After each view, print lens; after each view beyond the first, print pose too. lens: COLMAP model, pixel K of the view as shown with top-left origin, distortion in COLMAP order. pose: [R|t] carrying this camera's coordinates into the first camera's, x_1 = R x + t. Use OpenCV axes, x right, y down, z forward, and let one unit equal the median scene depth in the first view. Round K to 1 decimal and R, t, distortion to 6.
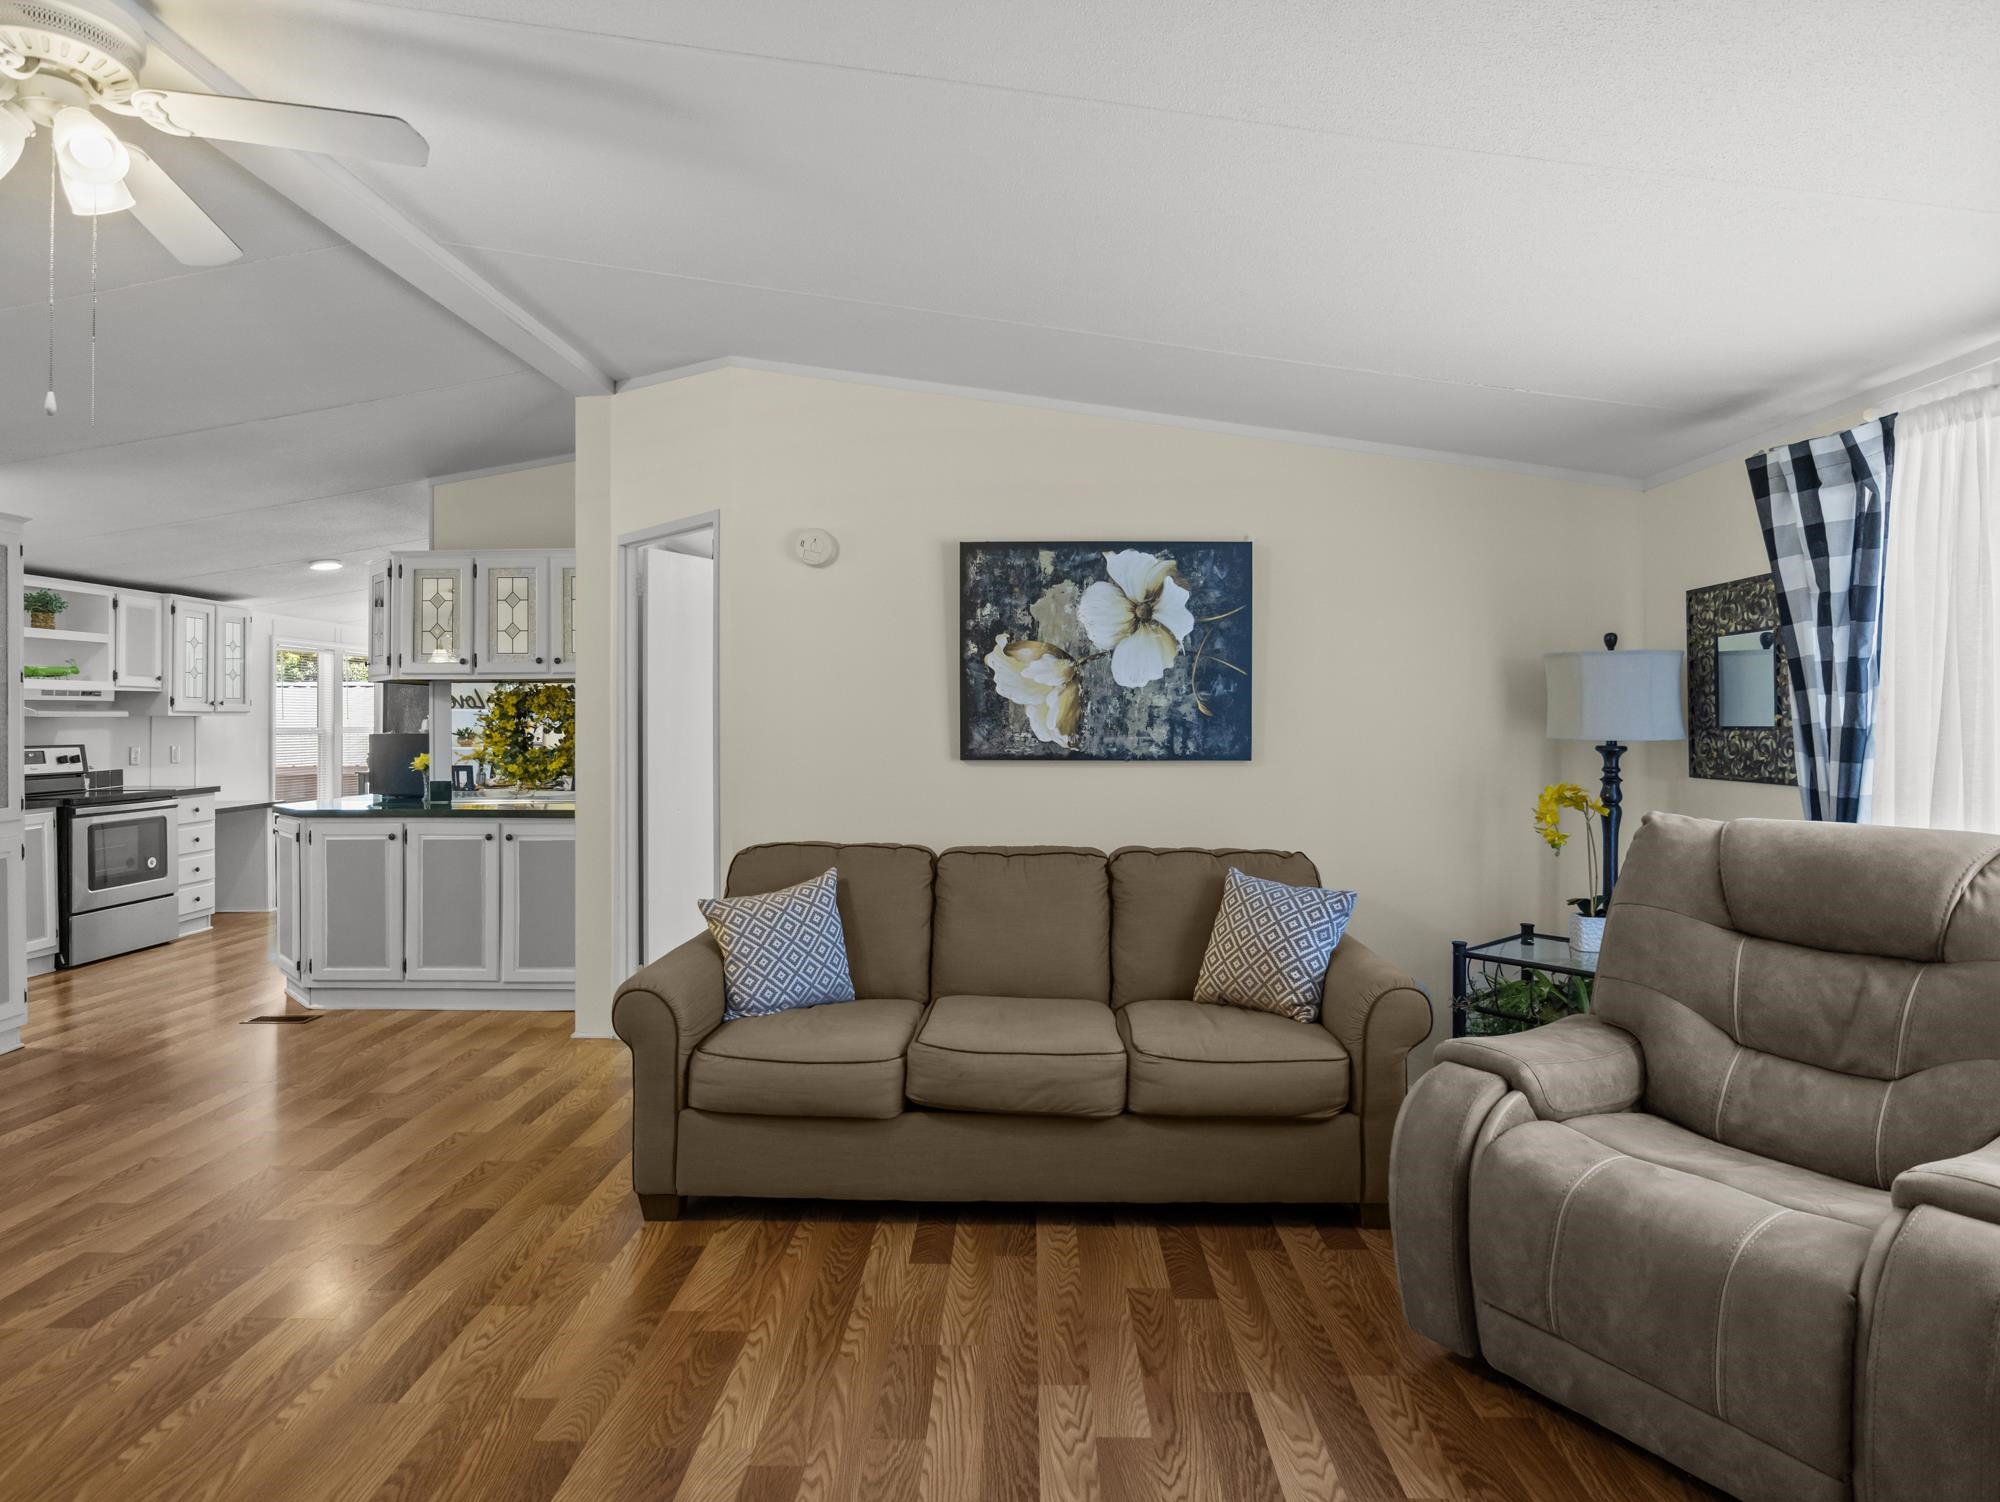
lens RADIAL K [[1131.8, 0, 1005.3], [0, 1131.8, 710.8], [0, 0, 1]] dist [-0.012282, 0.003848]
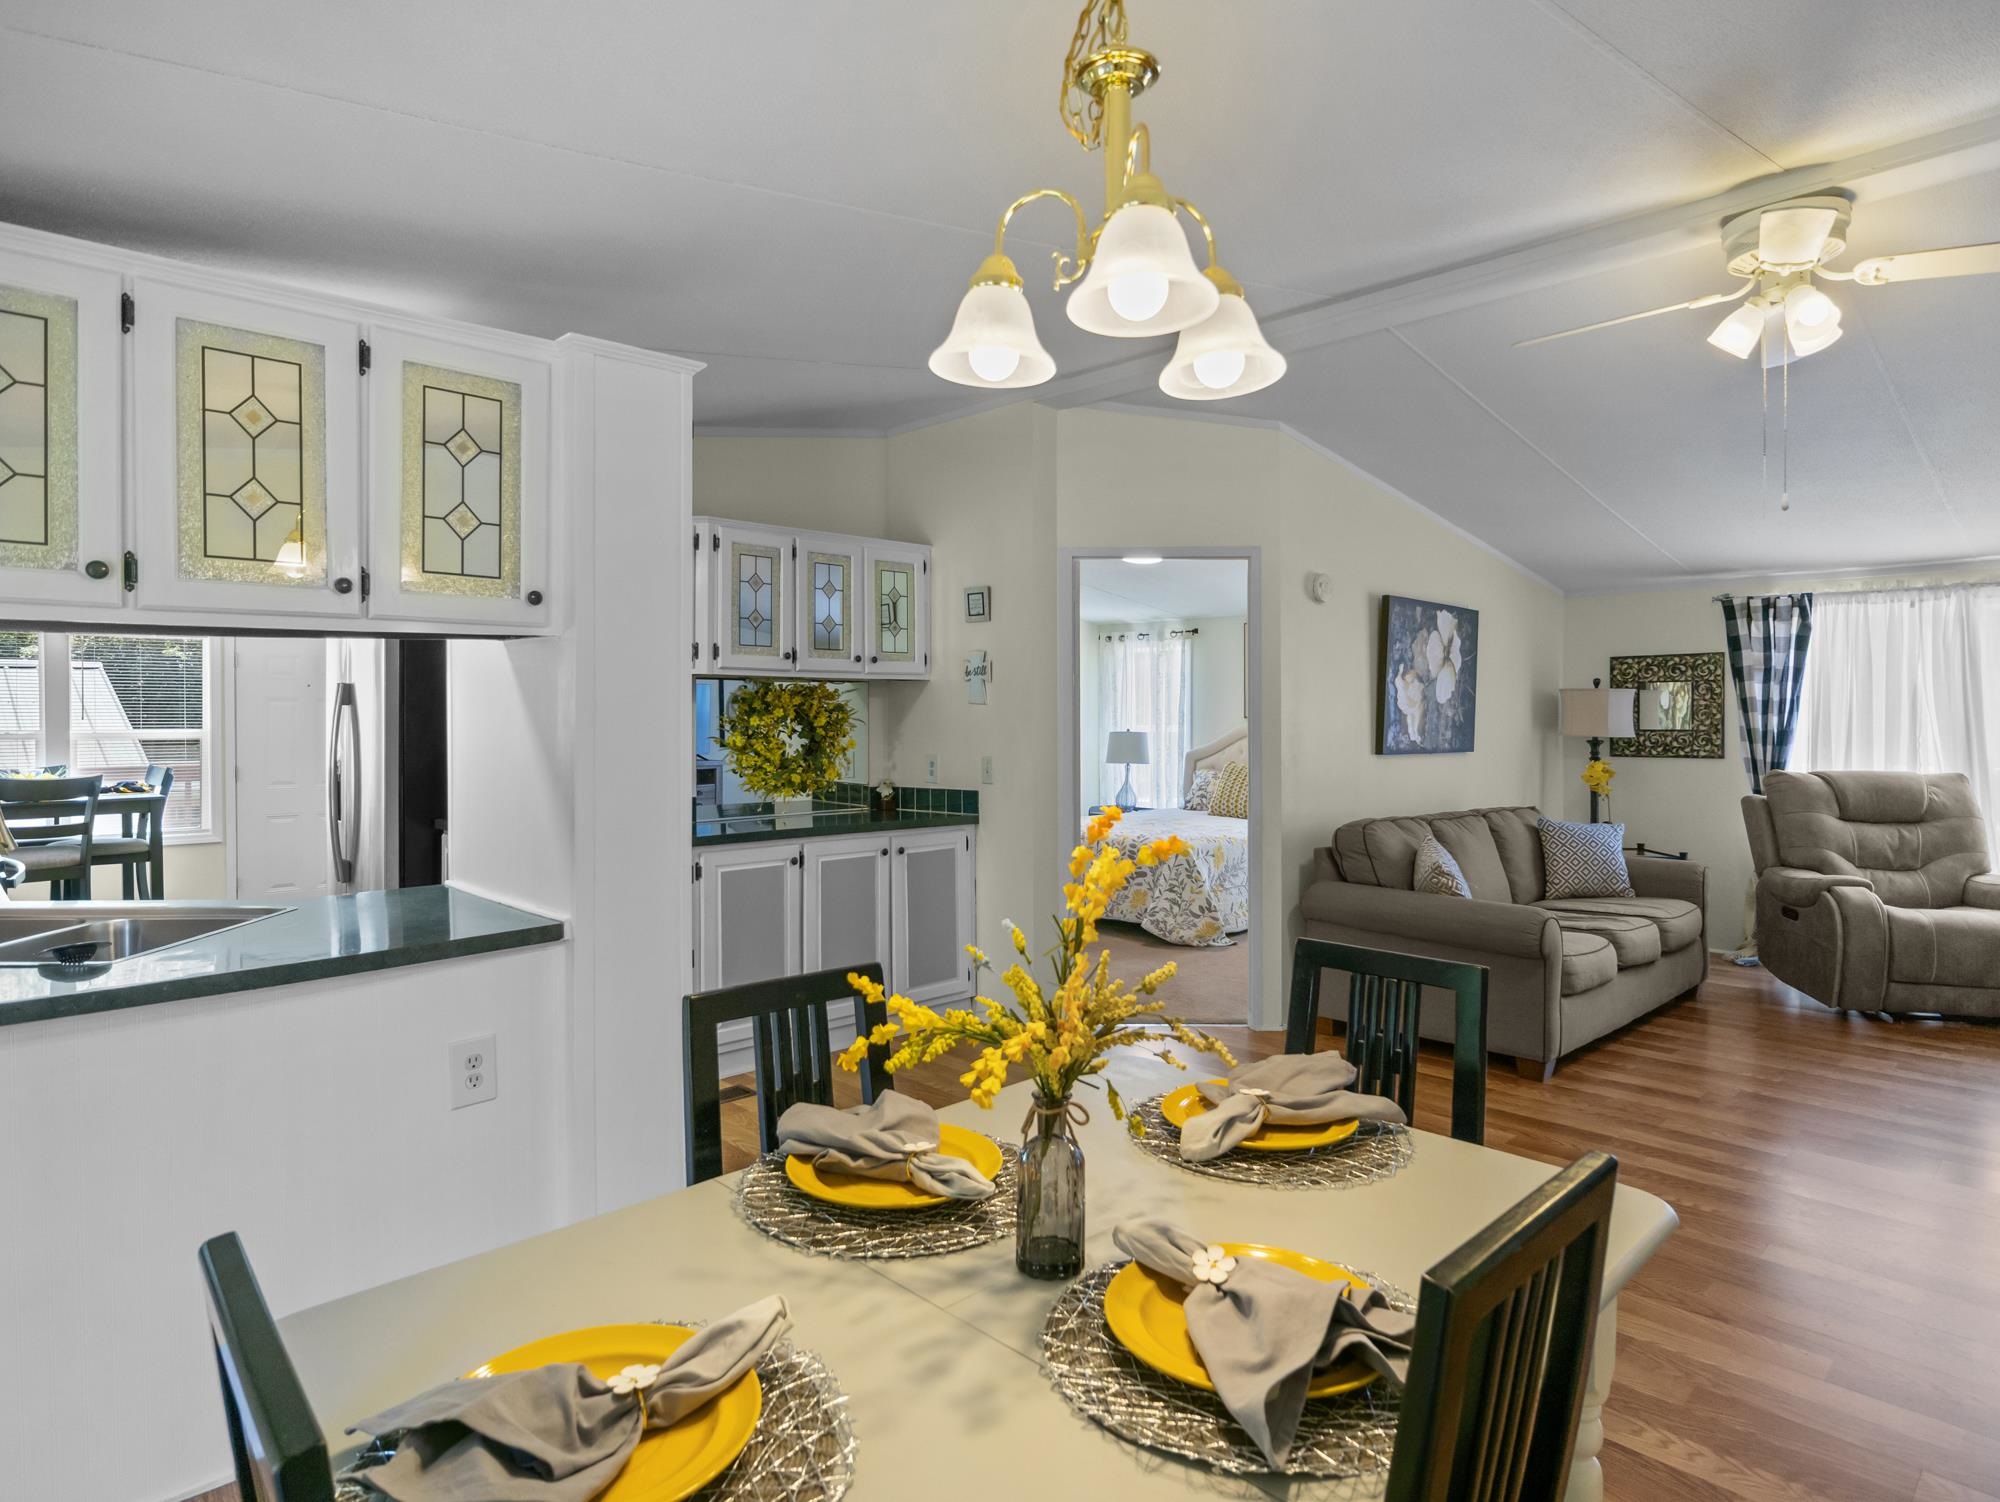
lens RADIAL K [[1131.8, 0, 999.0], [0, 1131.8, 732.8], [0, 0, 1]] dist [-0.012282, 0.003848]
pose [[0.705273, -0.003722, 0.708926, -1.340759], [-0.009364, 0.999850, 0.014565, 0.001380], [-0.708874, -0.016911, 0.705133, 0.370293]]
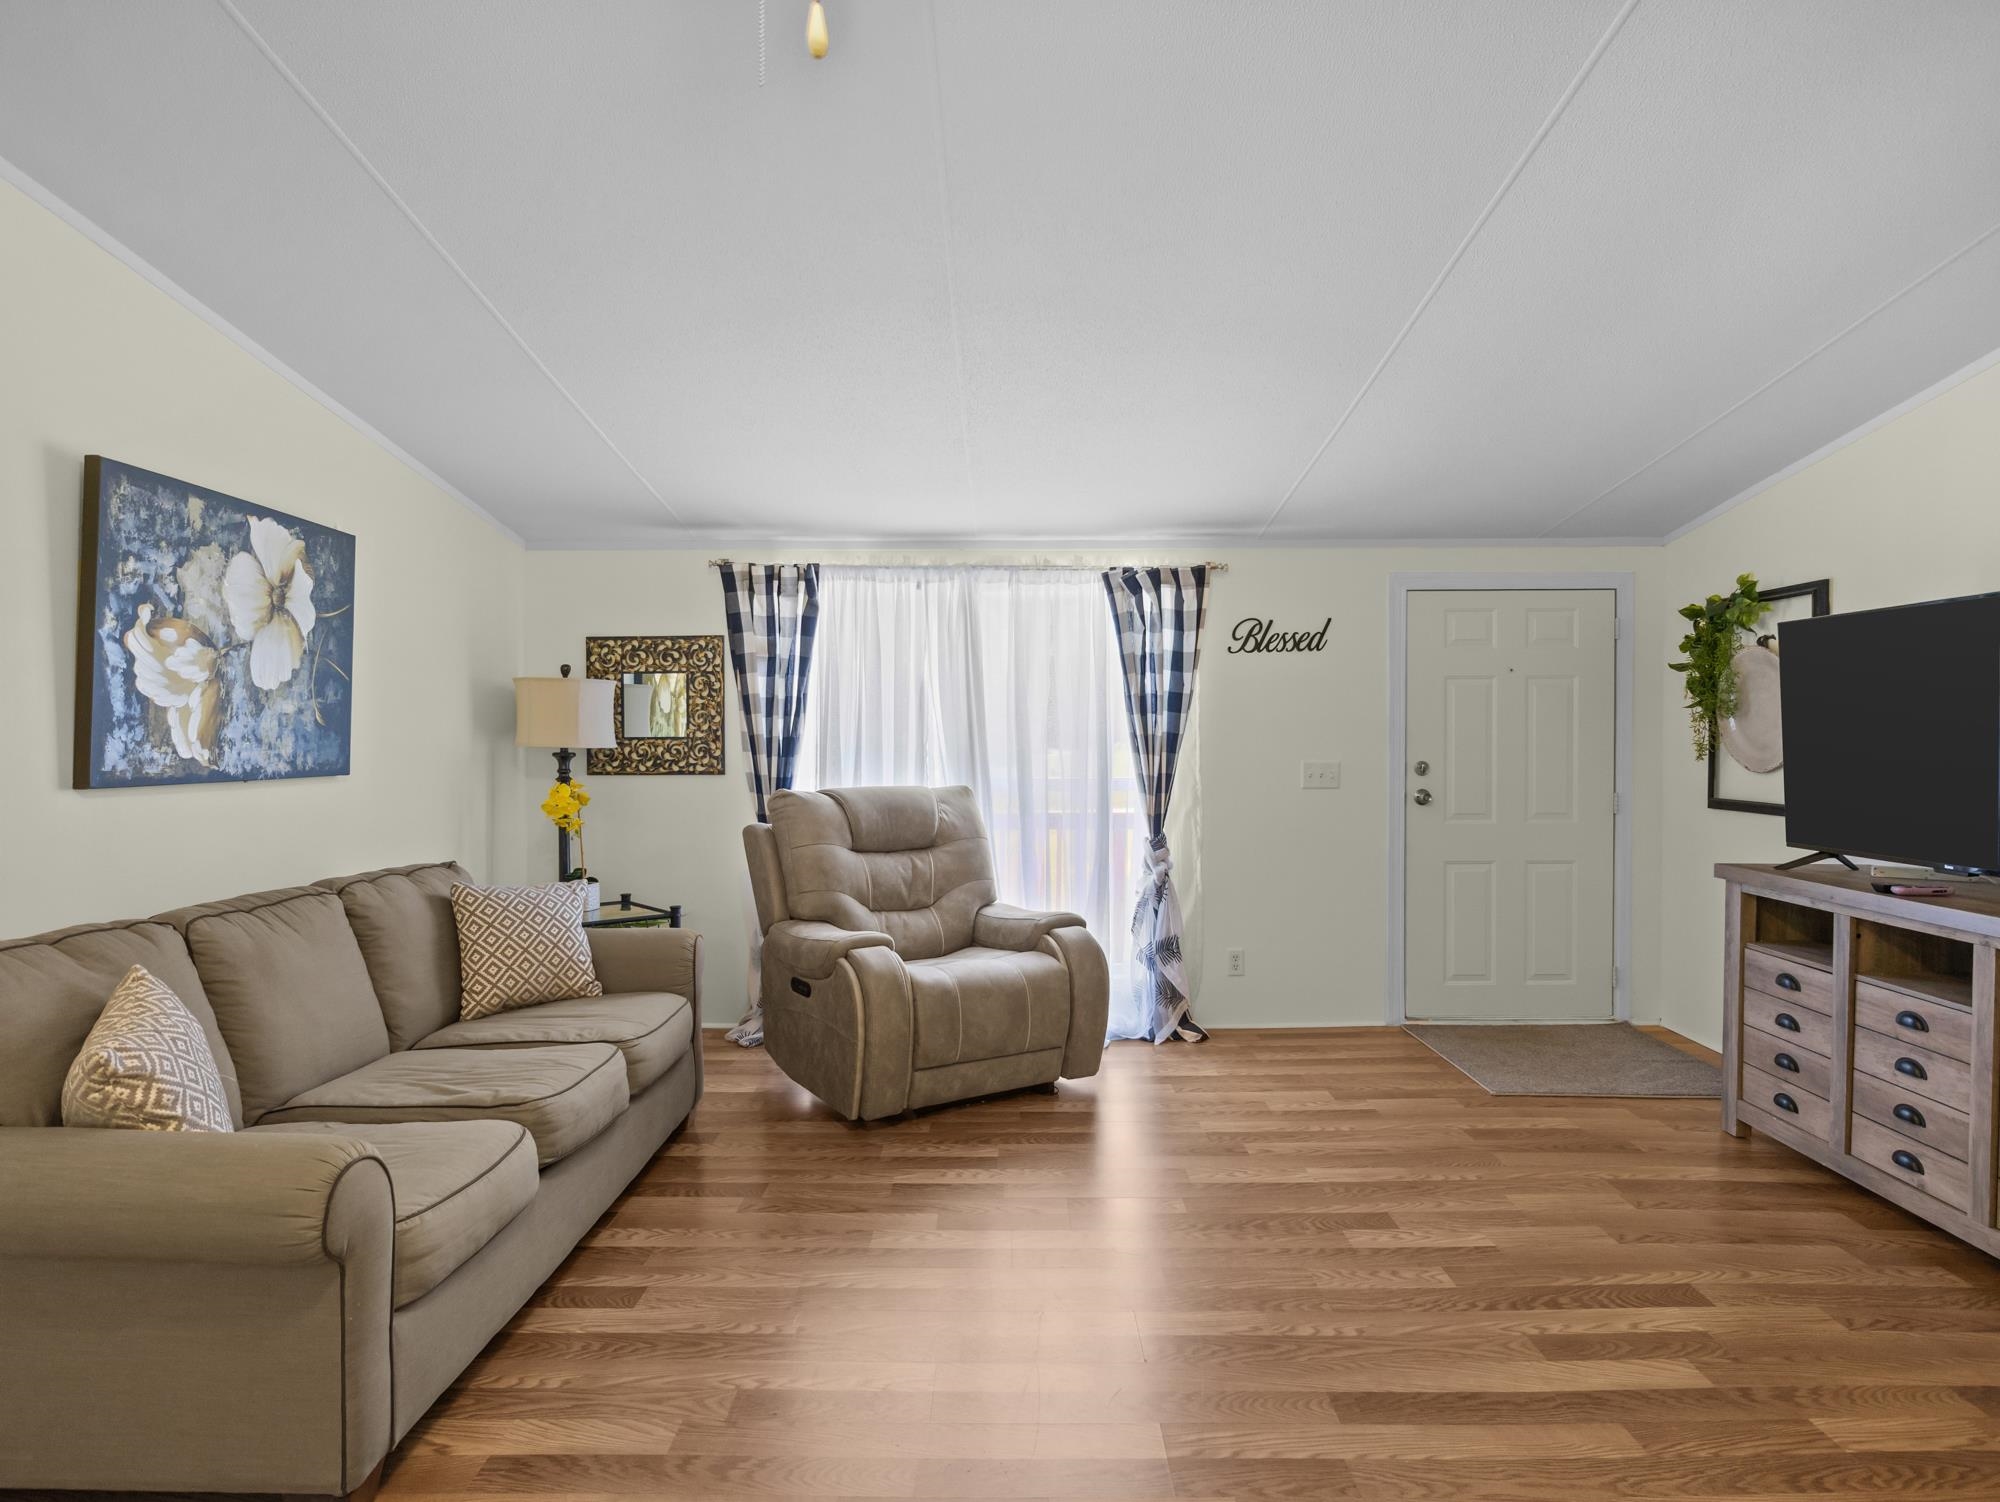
lens RADIAL K [[1131.8, 0, 998.1], [0, 1131.8, 749.4], [0, 0, 1]] dist [-0.012282, 0.003848]
pose [[-0.011062, -0.010822, 0.999880, -0.698549], [-0.008976, 0.999902, 0.010723, 0.008784], [-0.999899, -0.008856, -0.011158, 0.487441]]
